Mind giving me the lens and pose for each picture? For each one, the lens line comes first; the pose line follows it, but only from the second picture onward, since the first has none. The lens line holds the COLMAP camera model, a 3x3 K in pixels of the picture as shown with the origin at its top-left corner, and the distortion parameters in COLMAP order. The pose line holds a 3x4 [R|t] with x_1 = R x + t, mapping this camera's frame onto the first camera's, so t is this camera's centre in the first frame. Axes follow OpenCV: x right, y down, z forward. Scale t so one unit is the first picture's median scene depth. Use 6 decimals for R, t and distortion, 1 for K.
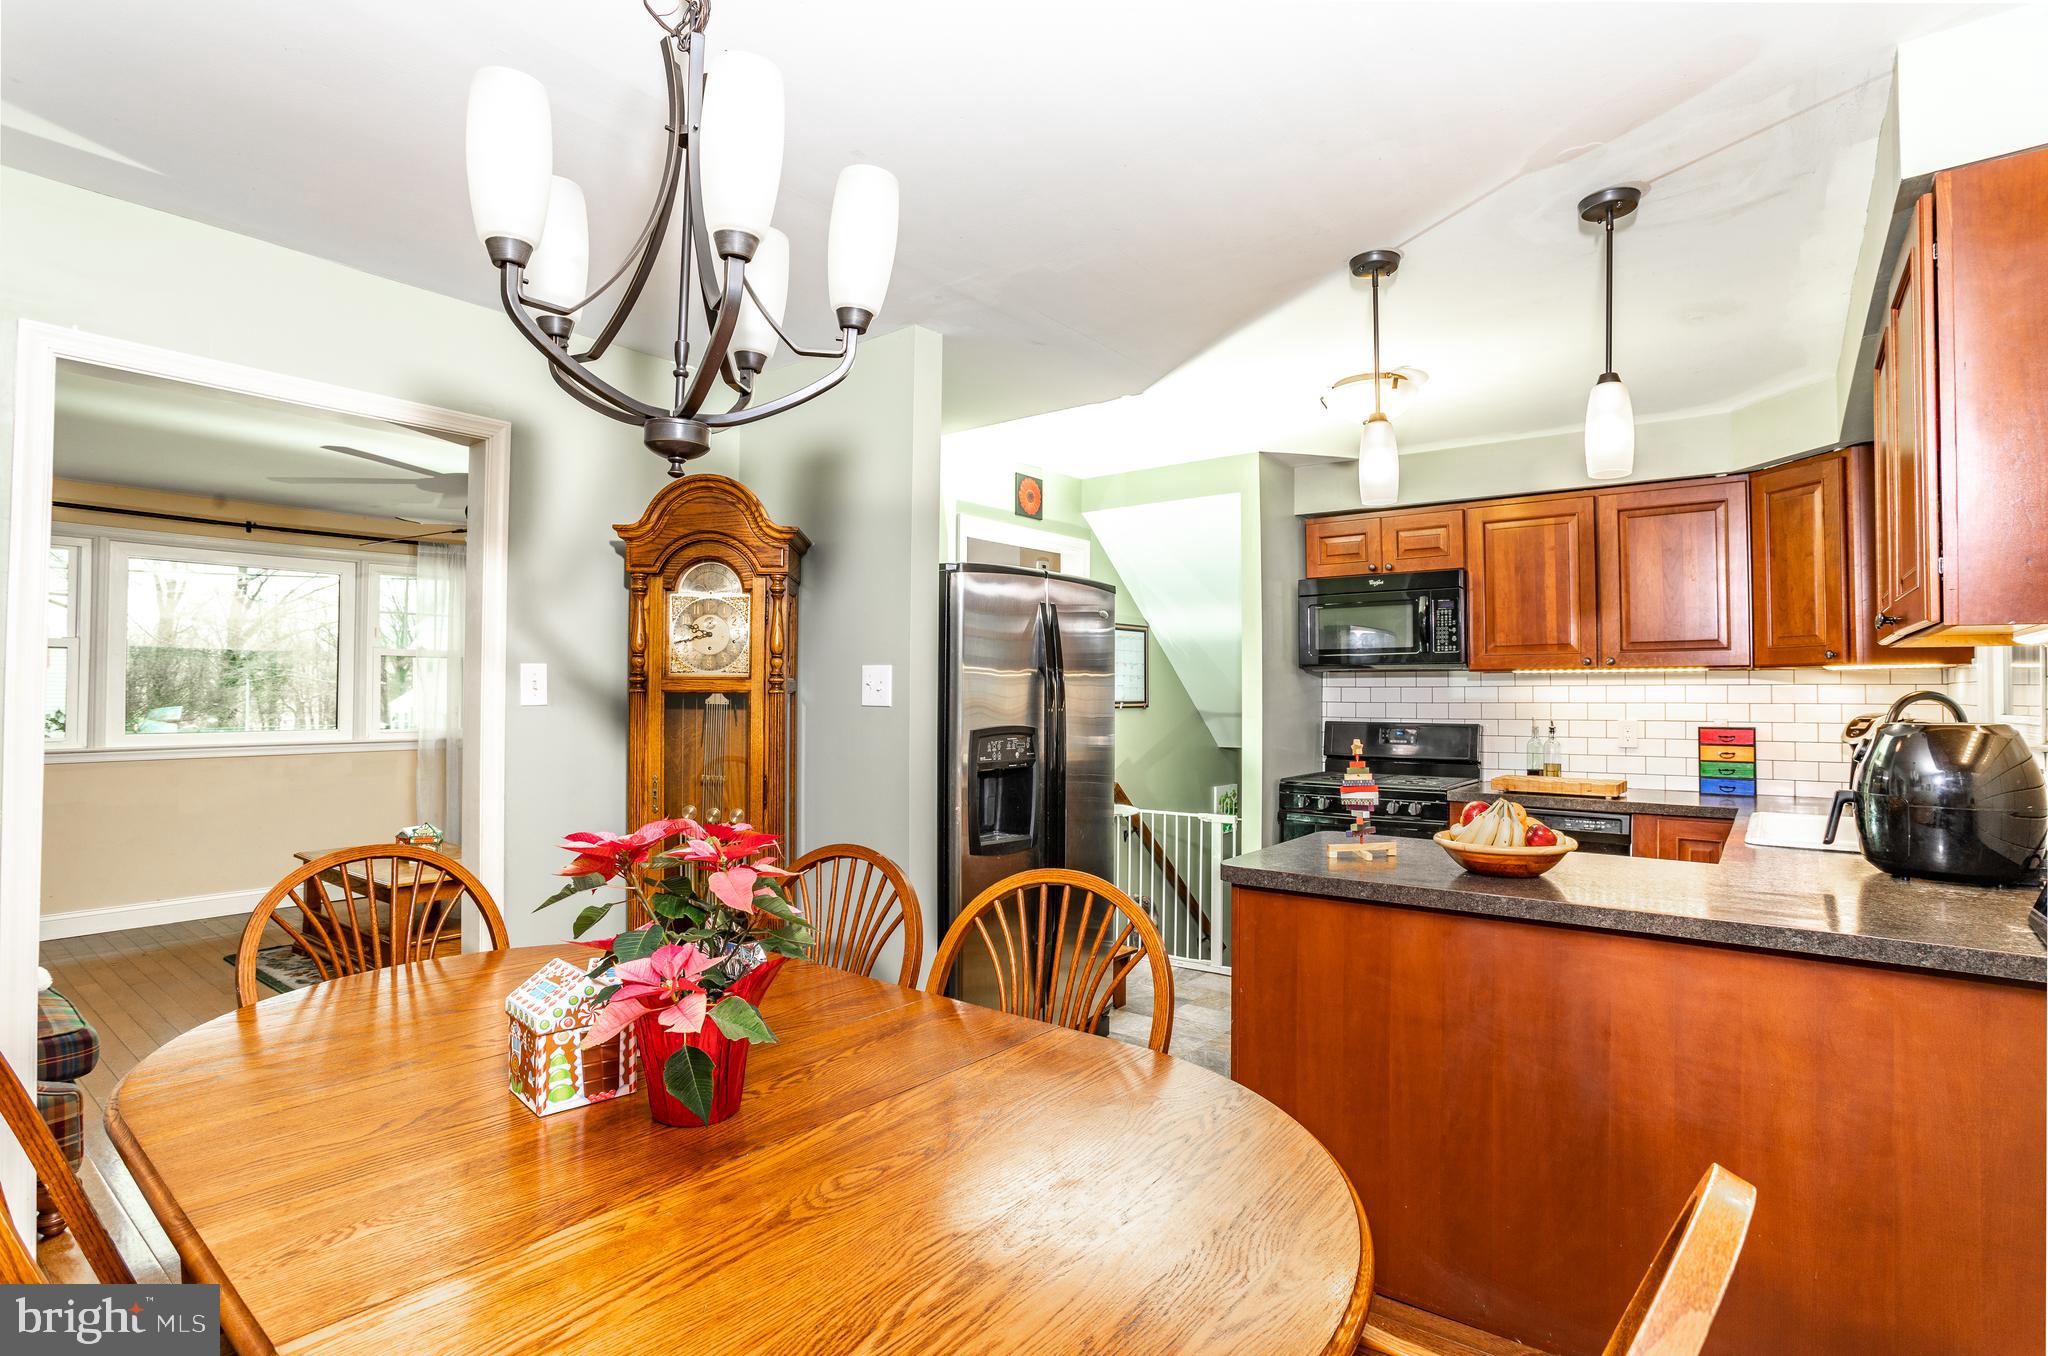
lens RADIAL K [[1017.8, 0, 1024.0], [0, 1017.8, 678.0], [0, 0, 1]] dist [-0.001863, -0.000022]
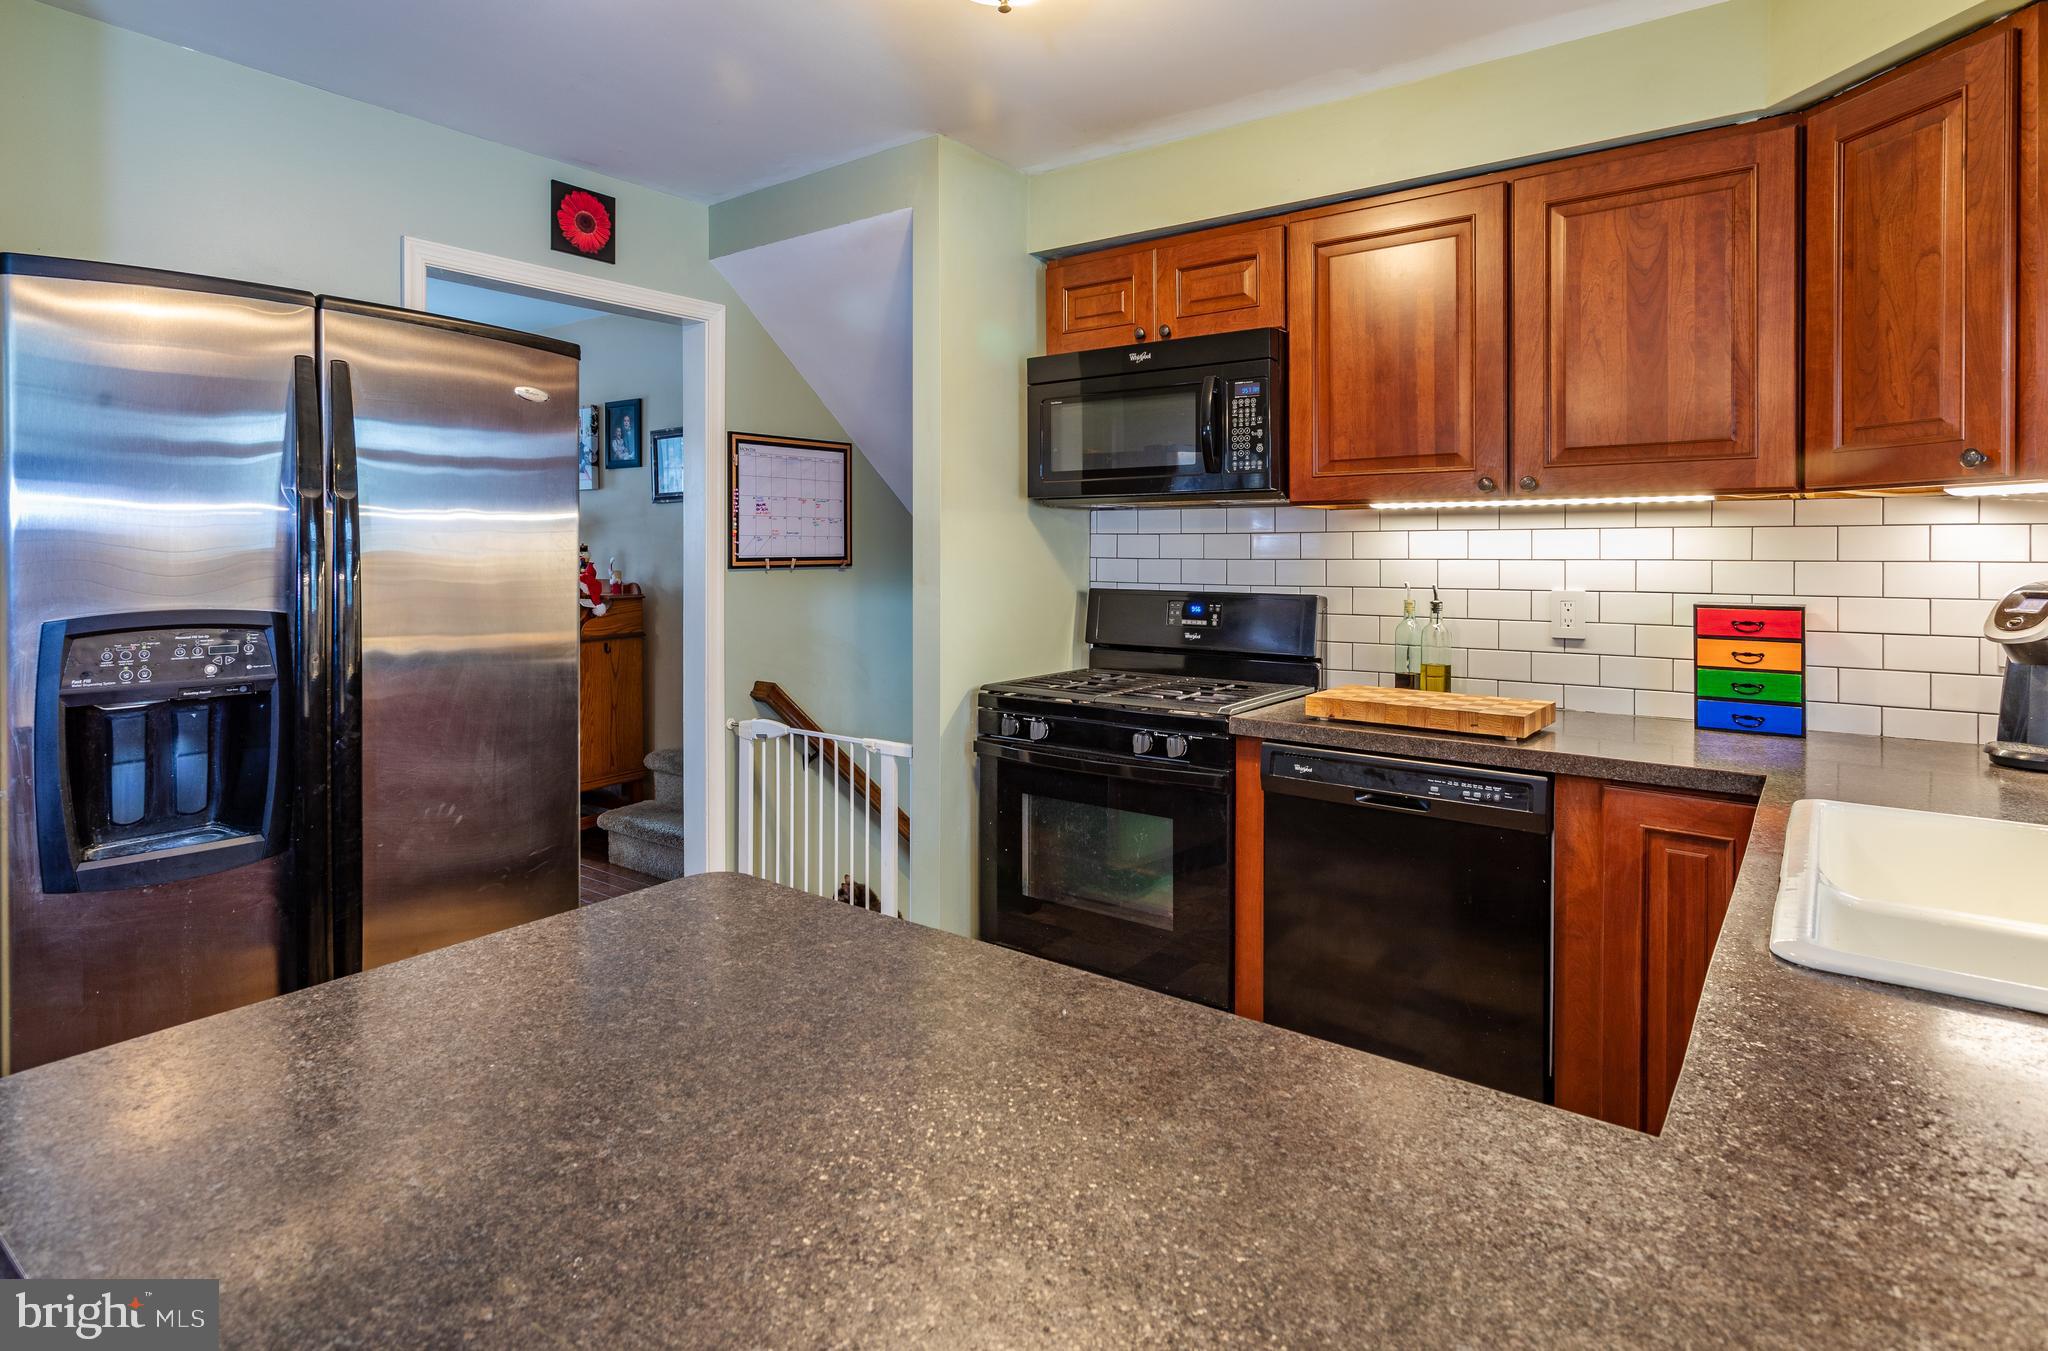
lens RADIAL K [[1080.6, 0, 964.2], [0, 1080.6, 554.1], [0, 0, 1]] dist [0.026378, -0.001598]
pose [[0.999474, -0.000332, -0.032443, 0.285601], [0.001037, 0.999764, 0.021694, 0.008150], [0.032428, -0.021716, 0.999238, 0.395062]]
